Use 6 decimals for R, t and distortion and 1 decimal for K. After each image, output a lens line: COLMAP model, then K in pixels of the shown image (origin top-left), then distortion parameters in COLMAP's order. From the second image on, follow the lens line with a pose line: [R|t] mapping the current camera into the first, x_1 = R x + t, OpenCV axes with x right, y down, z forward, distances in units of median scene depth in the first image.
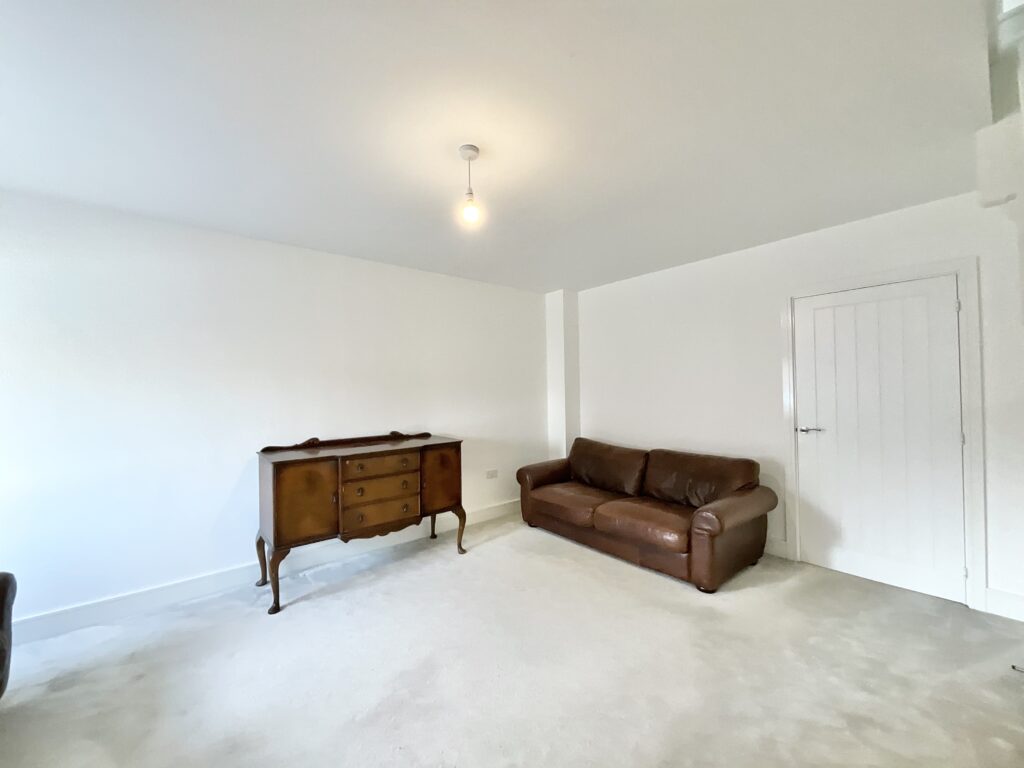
lens RADIAL K [[412.7, 0, 512.0], [0, 412.7, 384.0], [0, 0, 1]] dist [0.000013, 0.000117]
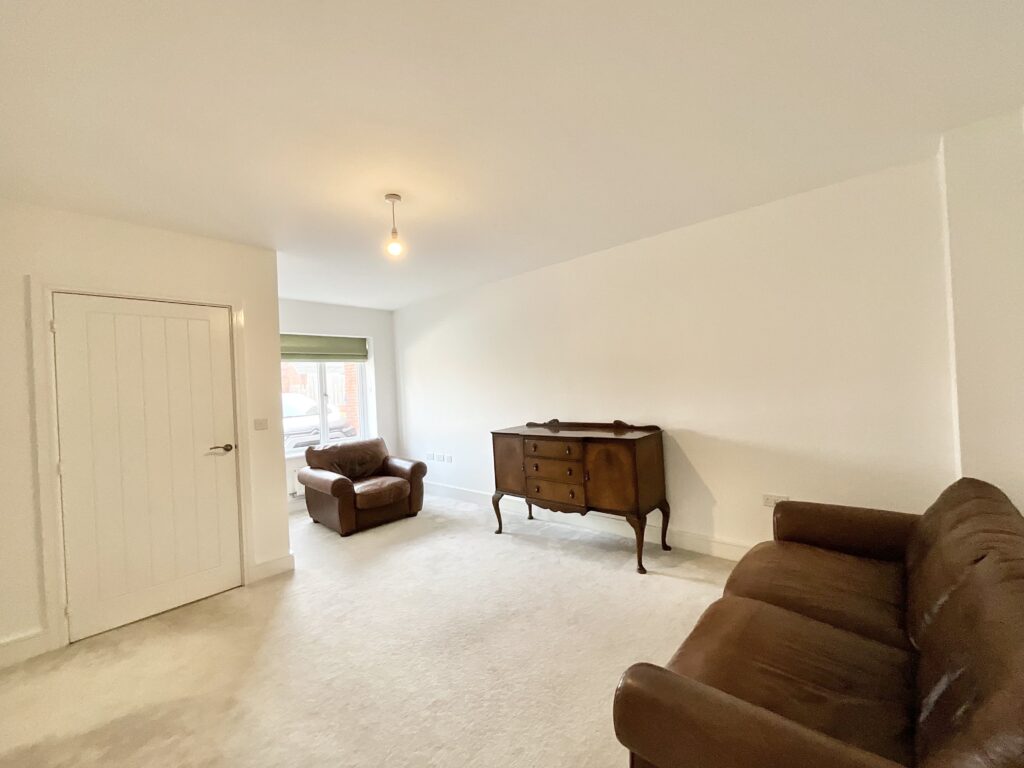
lens RADIAL K [[411.0, 0, 512.8], [0, 411.0, 379.3], [0, 0, 1]] dist [0.000099, 0.000018]
pose [[0.145718, -0.006971, -0.989302, 0.749319], [0.060657, 0.998157, 0.001901, 0.000932], [0.987465, -0.060285, 0.145872, 0.724543]]
